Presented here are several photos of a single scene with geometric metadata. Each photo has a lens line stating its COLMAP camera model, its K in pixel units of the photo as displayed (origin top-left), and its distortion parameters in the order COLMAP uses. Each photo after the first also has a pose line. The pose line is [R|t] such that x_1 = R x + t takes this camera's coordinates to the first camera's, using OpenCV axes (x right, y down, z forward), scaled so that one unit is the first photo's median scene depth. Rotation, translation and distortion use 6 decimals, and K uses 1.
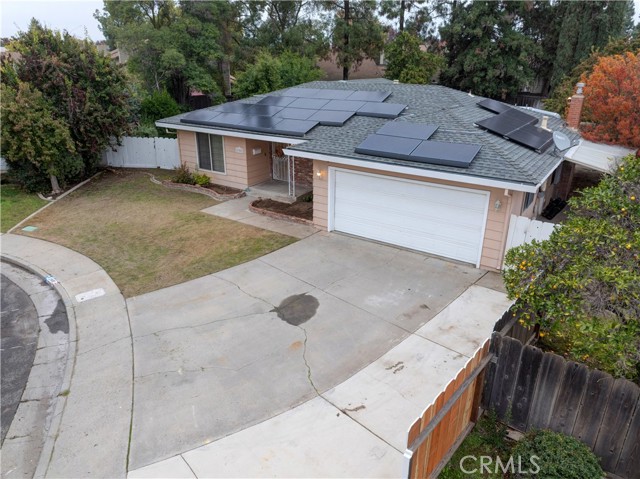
lens RADIAL K [[449.7, 0, 320.0], [0, 449.7, 239.5], [0, 0, 1]] dist [-0.035547, -0.001237]
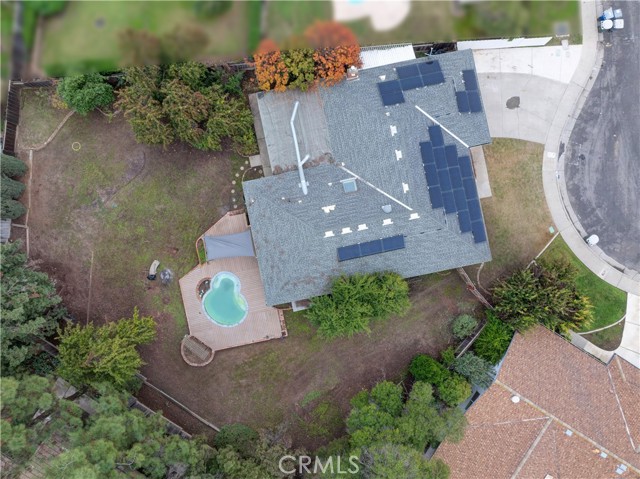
lens RADIAL K [[449.7, 0, 320.0], [0, 449.7, 239.5], [0, 0, 1]] dist [-0.035547, -0.001237]
pose [[-0.720151, -0.693707, -0.012370, 0.247946], [0.250968, -0.277073, 0.927494, -2.727671], [-0.646837, 0.664832, 0.373633, 1.004185]]
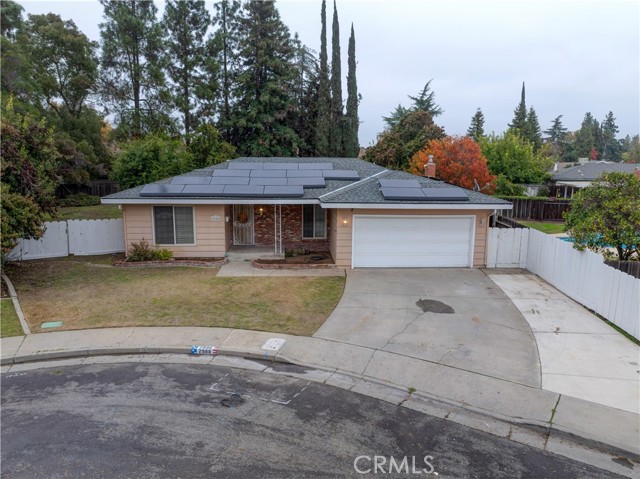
lens RADIAL K [[449.7, 0, 320.0], [0, 449.7, 239.5], [0, 0, 1]] dist [-0.035547, -0.001237]
pose [[0.787689, -0.106768, 0.606751, -0.786755], [0.226101, 0.966243, -0.123500, 0.036306], [-0.573083, 0.234467, 0.785240, 0.083643]]
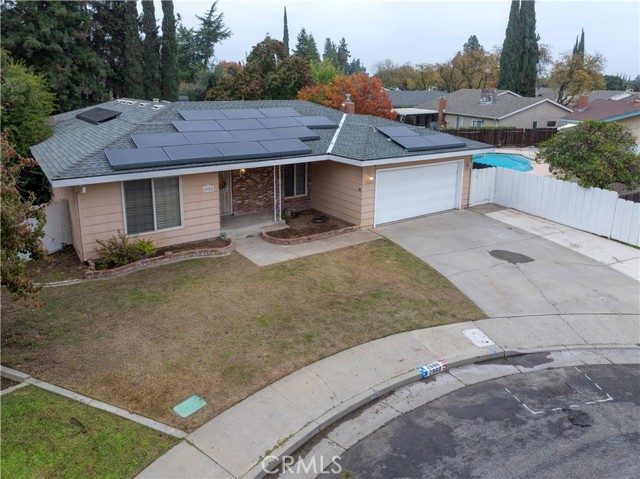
lens RADIAL K [[465.6, 0, 317.7], [0, 465.6, 188.4], [0, 0, 1]] dist [-0.033016, -0.002585]
pose [[0.347936, -0.208629, 0.914010, -1.083169], [0.337826, 0.937331, 0.085352, -0.259331], [-0.874537, 0.279079, 0.396611, 0.646917]]
